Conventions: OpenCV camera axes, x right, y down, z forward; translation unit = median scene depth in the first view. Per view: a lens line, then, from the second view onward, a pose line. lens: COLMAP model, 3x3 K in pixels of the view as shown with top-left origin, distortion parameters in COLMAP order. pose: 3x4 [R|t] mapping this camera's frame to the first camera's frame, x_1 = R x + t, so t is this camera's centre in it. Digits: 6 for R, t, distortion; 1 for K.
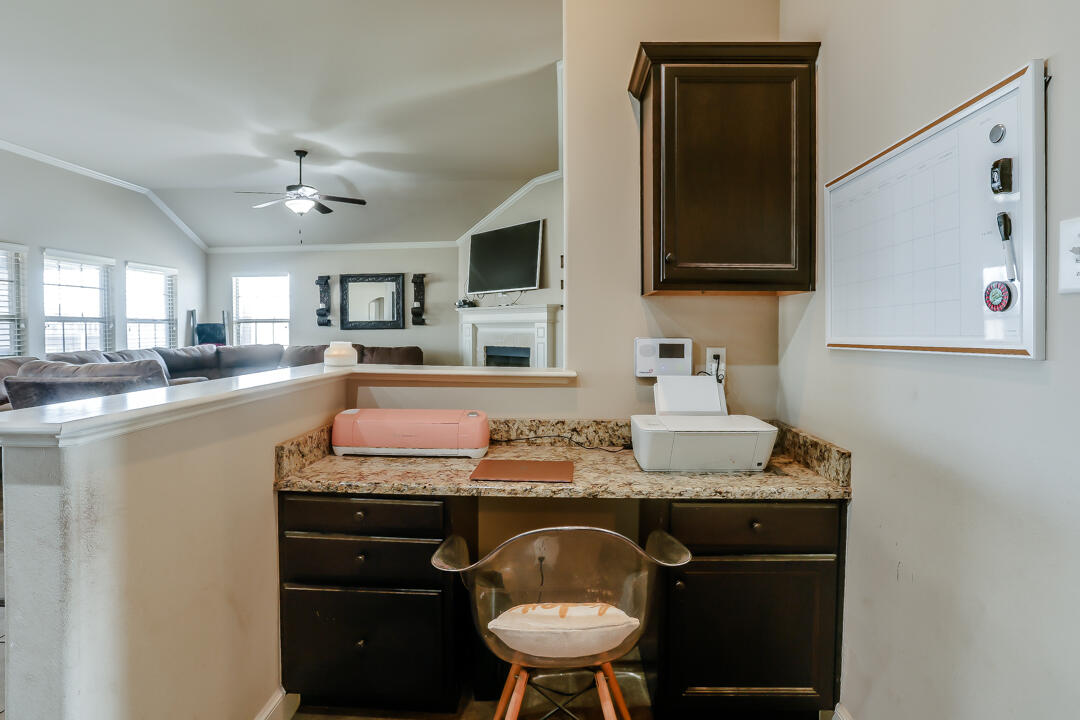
lens RADIAL K [[535.2, 0, 530.0], [0, 535.2, 343.1], [0, 0, 1]] dist [-0.042942, 0.006266]
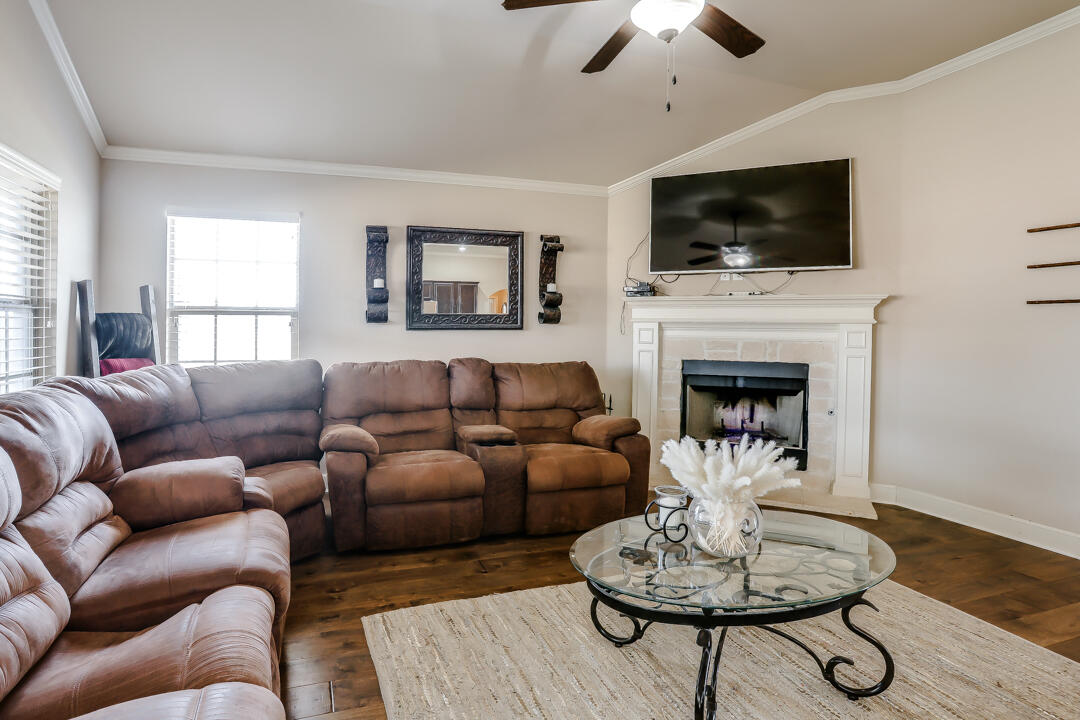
lens RADIAL K [[535.2, 0, 480.3], [0, 535.2, 337.0], [0, 0, 1]] dist [-0.042942, 0.006266]
pose [[0.928755, 0.002463, 0.370685, -0.508116], [-0.000821, 0.999989, -0.004586, -0.016710], [-0.370692, 0.003955, 0.928747, 0.501437]]
